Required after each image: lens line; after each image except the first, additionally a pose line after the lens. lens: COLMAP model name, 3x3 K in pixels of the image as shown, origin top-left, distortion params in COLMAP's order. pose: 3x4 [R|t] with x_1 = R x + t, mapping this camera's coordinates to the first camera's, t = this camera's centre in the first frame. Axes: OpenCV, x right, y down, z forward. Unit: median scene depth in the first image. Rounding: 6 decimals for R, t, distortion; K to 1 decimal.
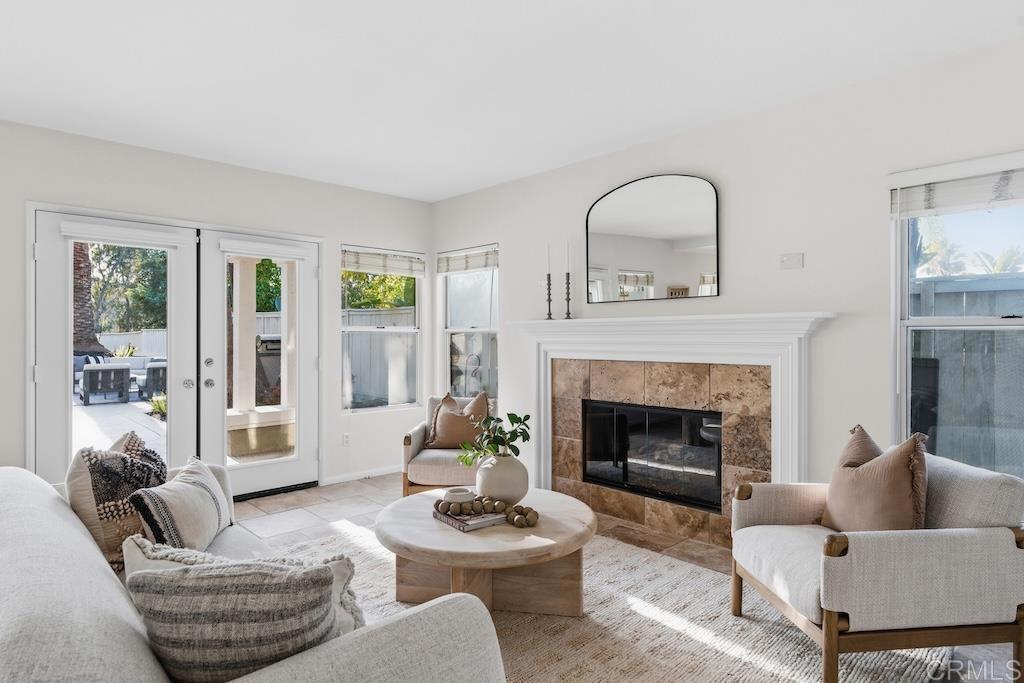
lens RADIAL K [[584.6, 0, 510.9], [0, 584.6, 337.2], [0, 0, 1]] dist [0.001836, 0.000037]
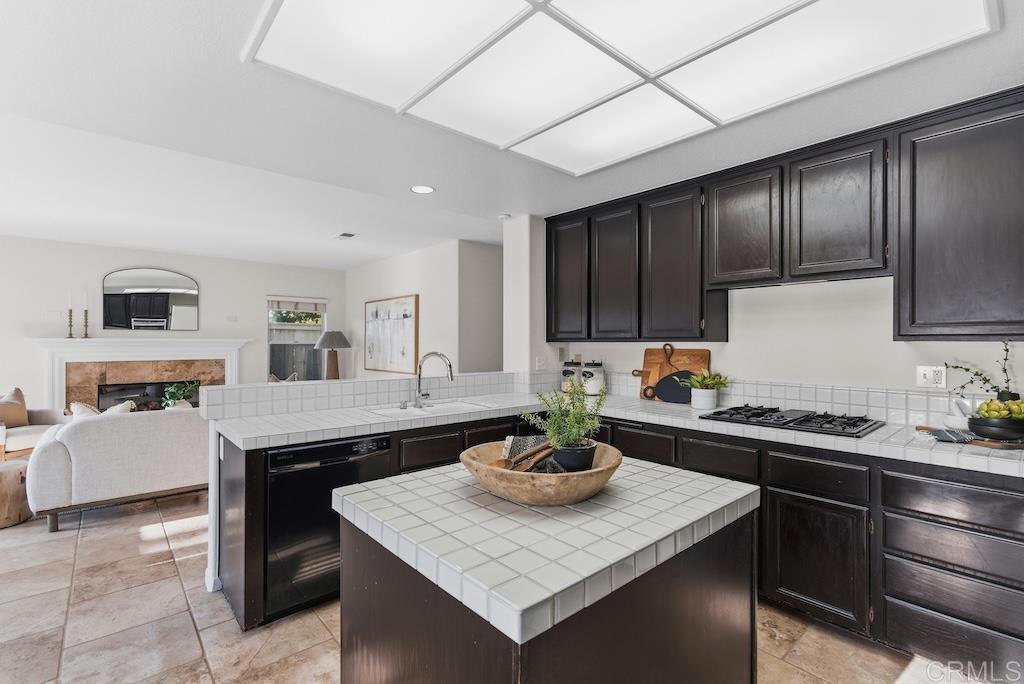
lens RADIAL K [[465.1, 0, 511.0], [0, 465.1, 345.4], [0, 0, 1]] dist [-0.002043, 0.000012]
pose [[0.041874, 0.001962, 0.999121, -1.202524], [0.007142, 0.999972, -0.002263, 0.002034], [-0.999097, 0.007231, 0.041859, -0.265021]]
